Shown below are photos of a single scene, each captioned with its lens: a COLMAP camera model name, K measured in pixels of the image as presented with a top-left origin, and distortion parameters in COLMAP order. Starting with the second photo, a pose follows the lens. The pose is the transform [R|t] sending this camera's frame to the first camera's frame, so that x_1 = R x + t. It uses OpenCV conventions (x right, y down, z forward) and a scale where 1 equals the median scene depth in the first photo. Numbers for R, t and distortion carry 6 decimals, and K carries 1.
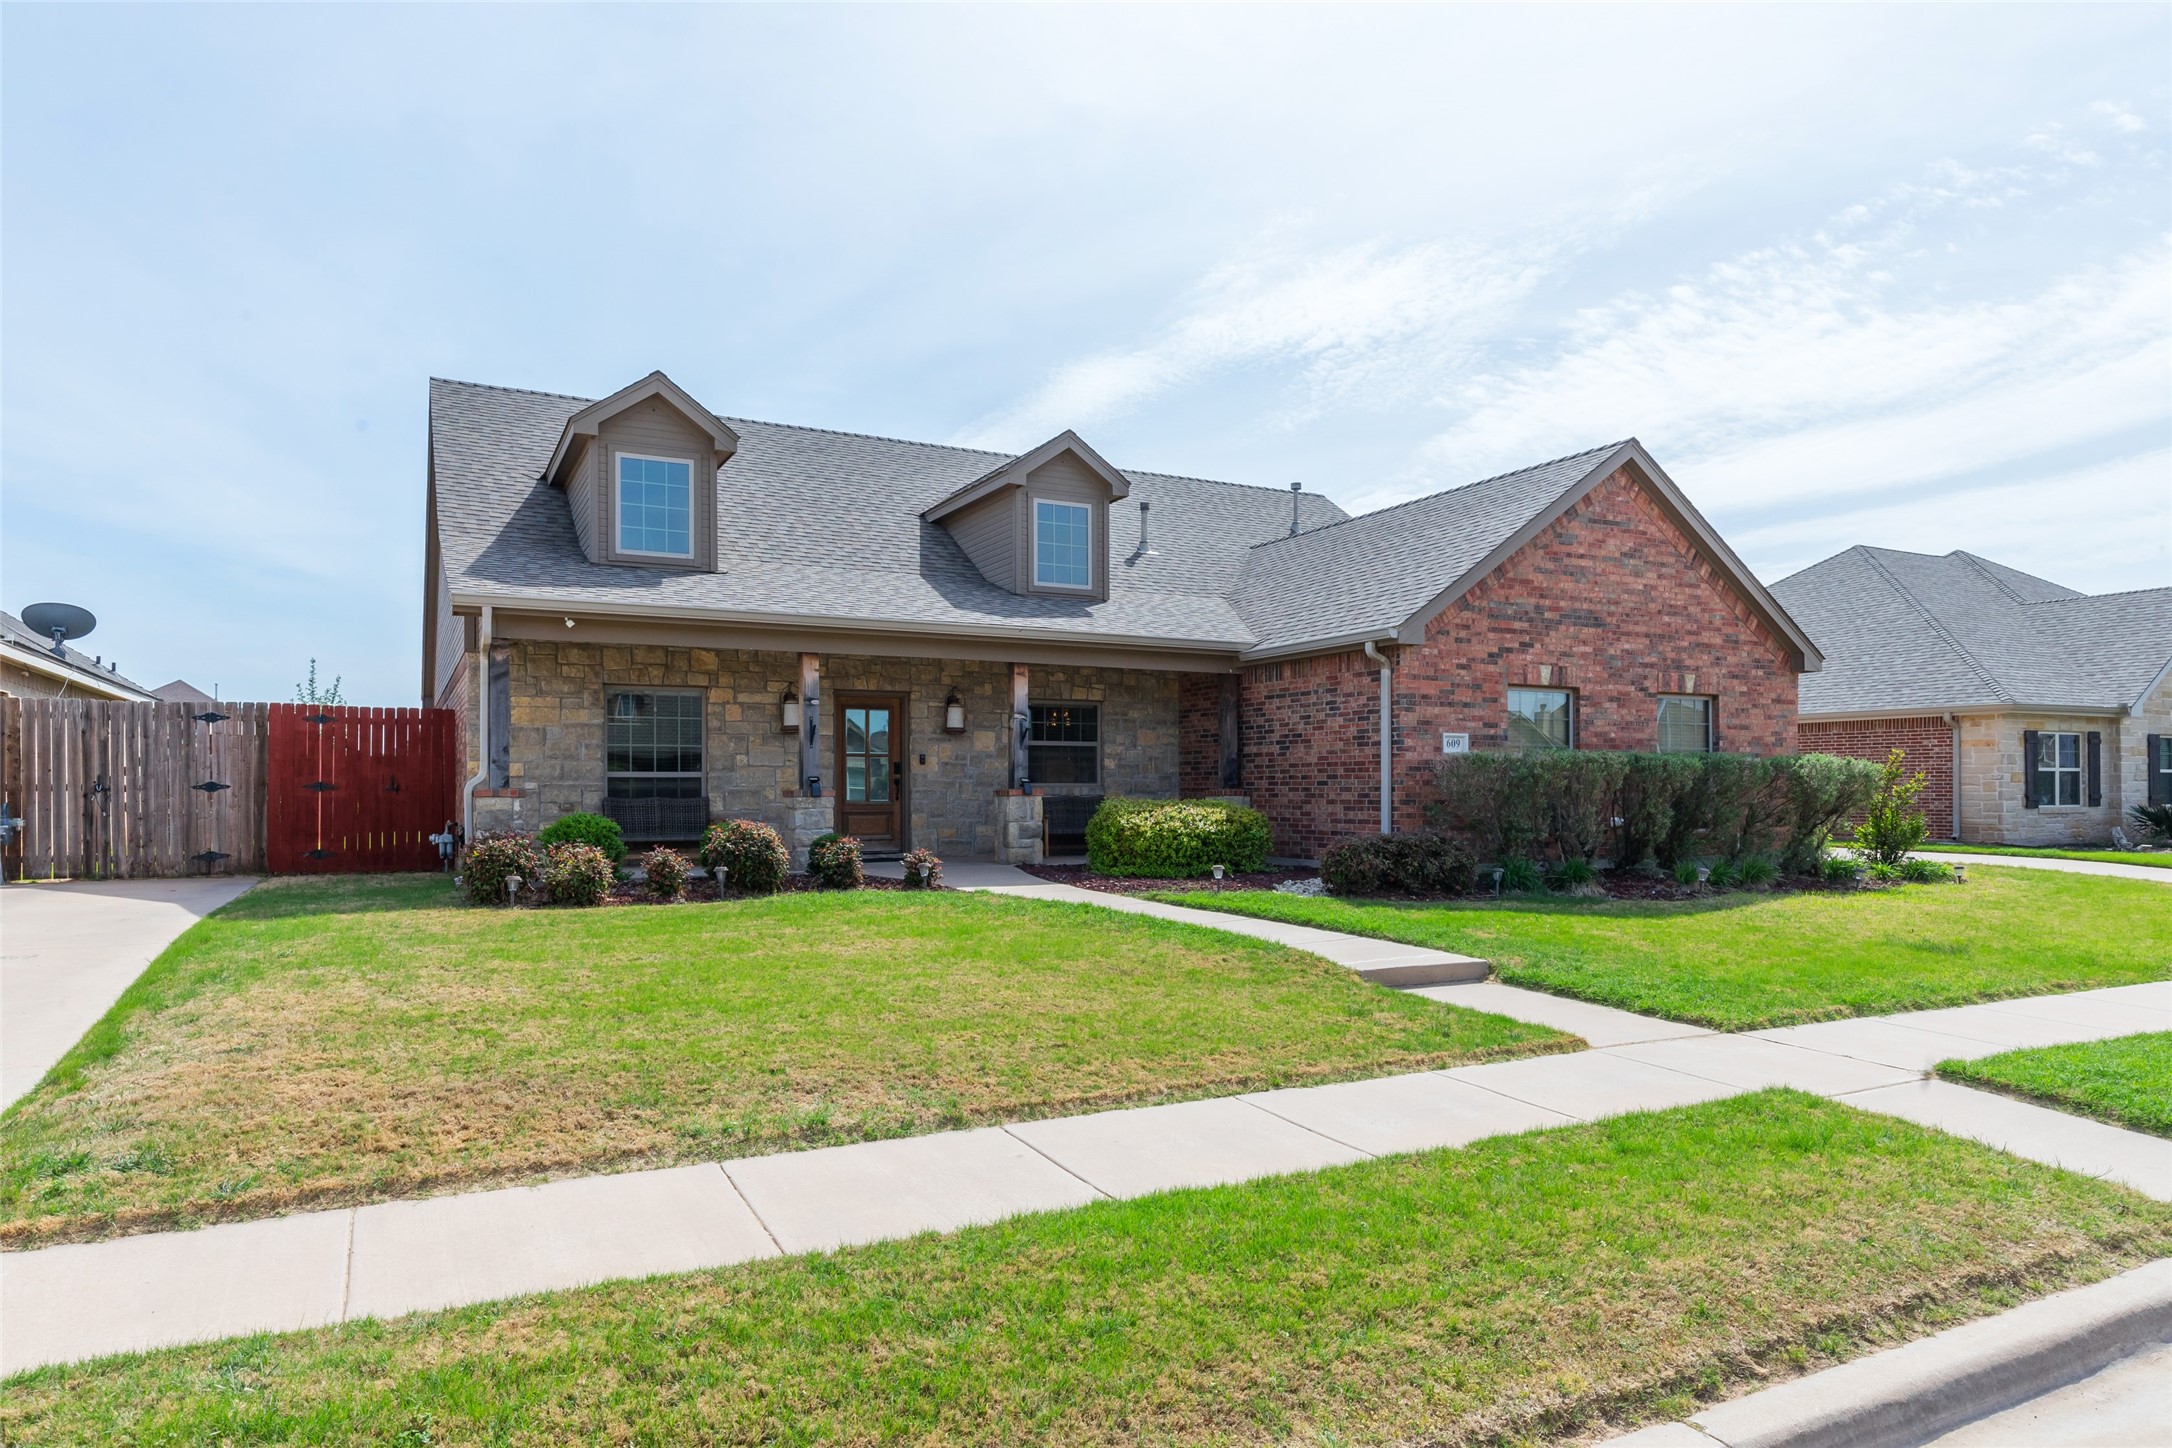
lens RADIAL K [[1319.8, 0, 1092.3], [0, 1319.8, 764.7], [0, 0, 1]] dist [0.003503, 0.000795]
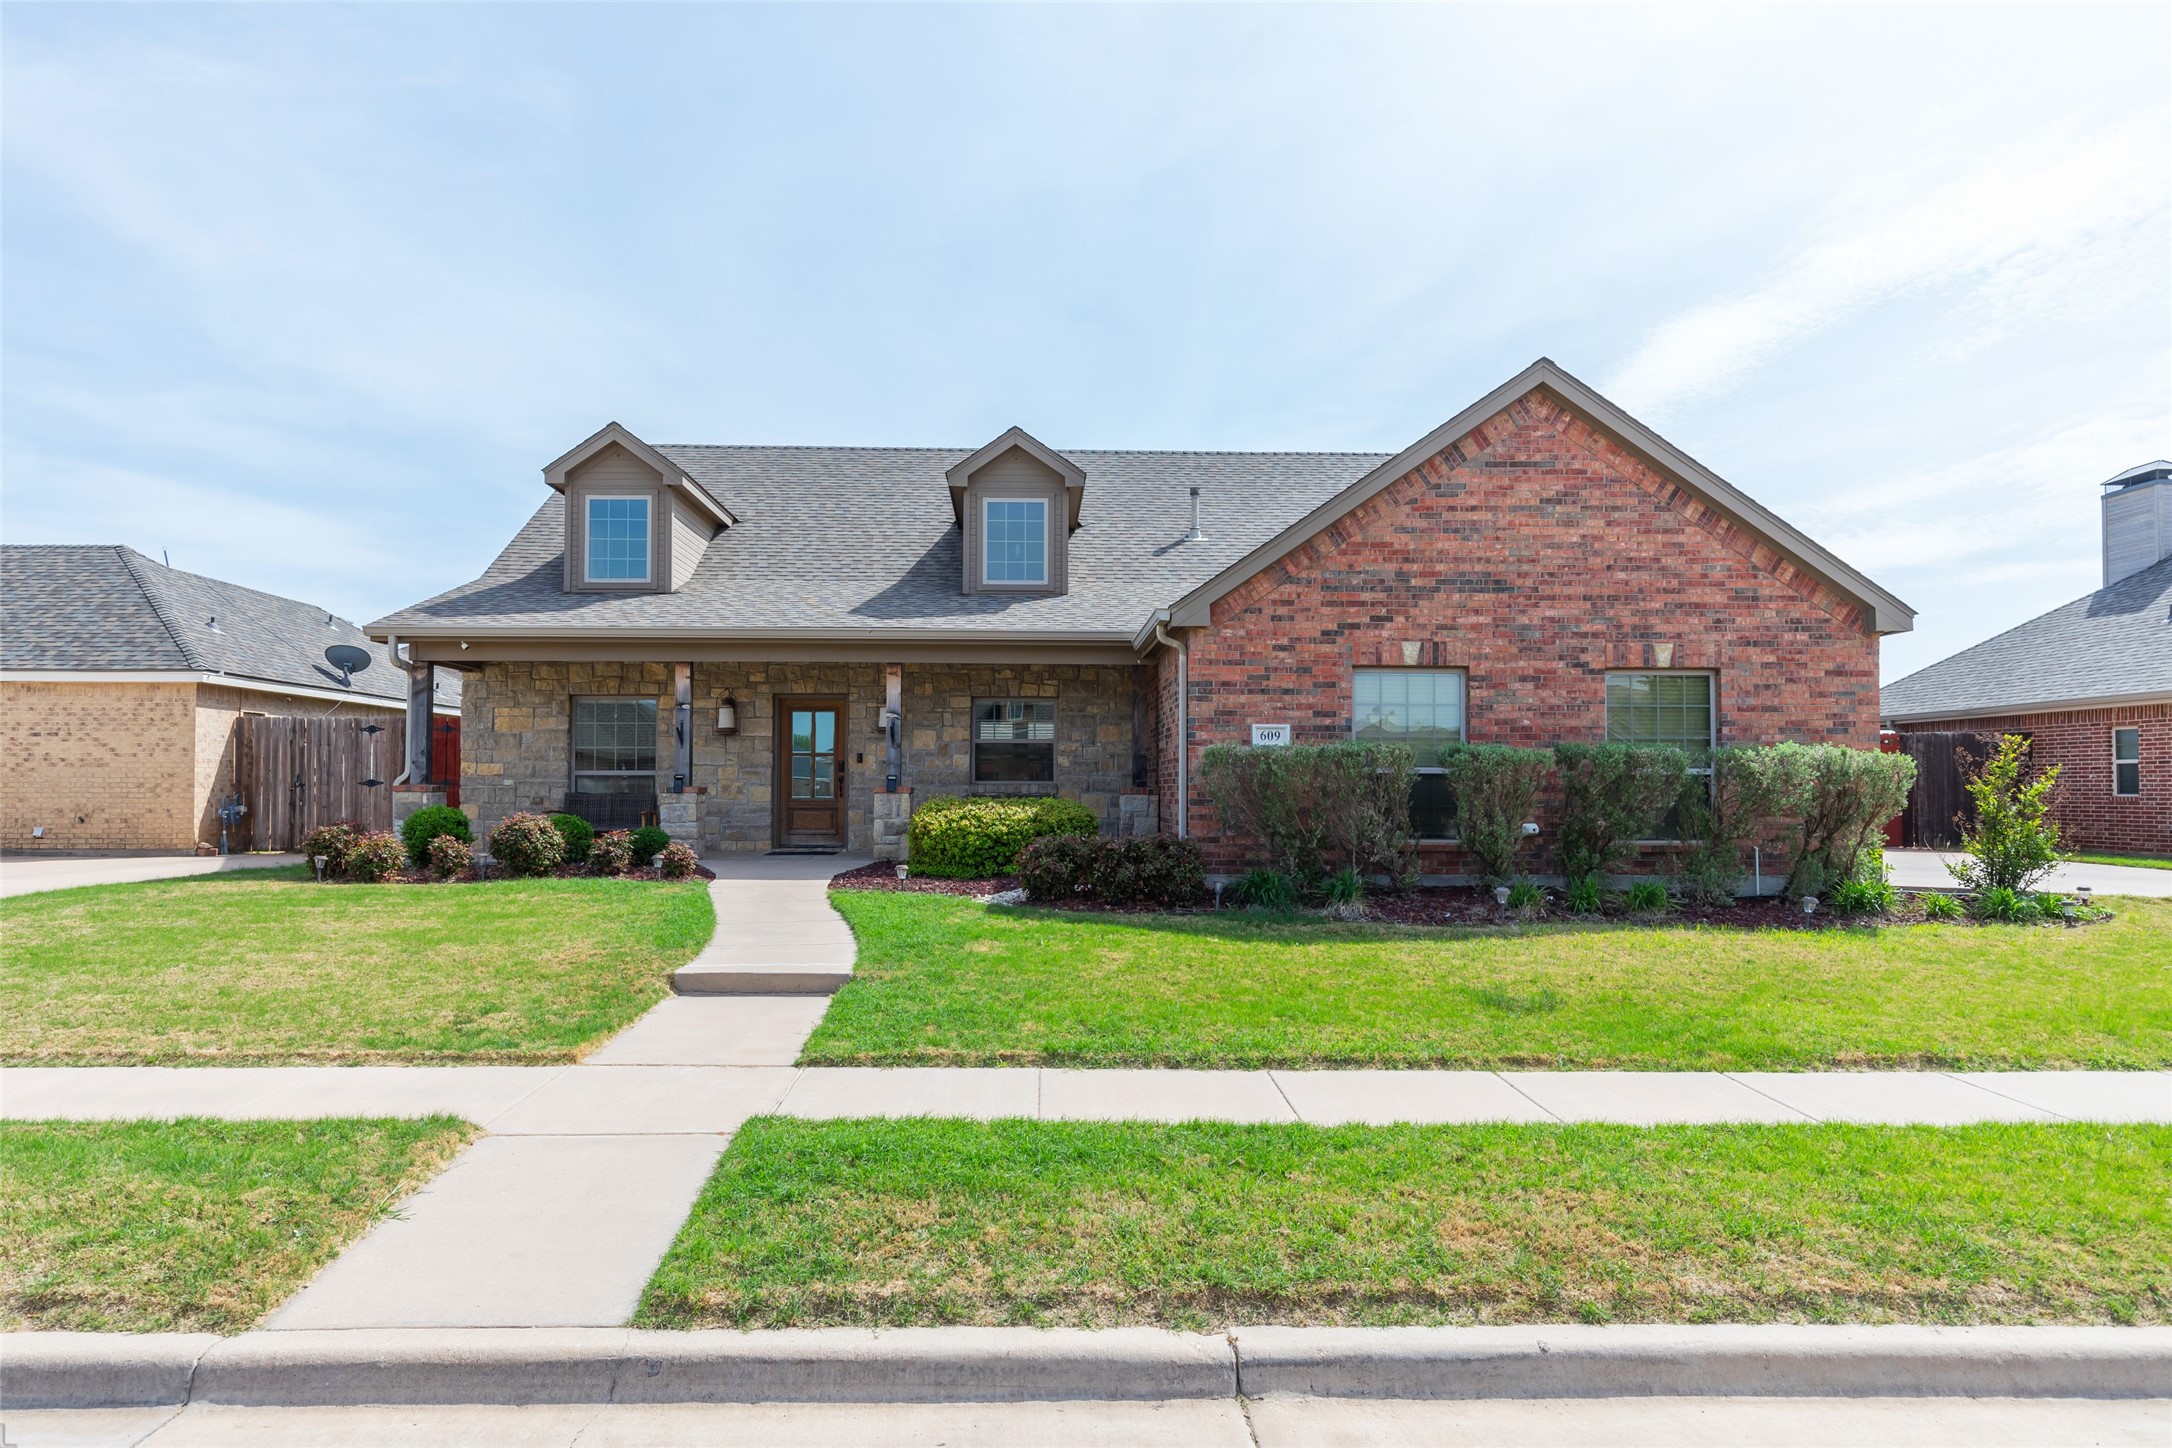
lens RADIAL K [[1329.0, 0, 1090.6], [0, 1329.0, 735.0], [0, 0, 1]] dist [0.006073, -0.000341]
pose [[0.895710, -0.014504, -0.444402, 0.535421], [0.004689, 0.999720, -0.023177, 0.003146], [0.444613, 0.018676, 0.895528, 0.148345]]
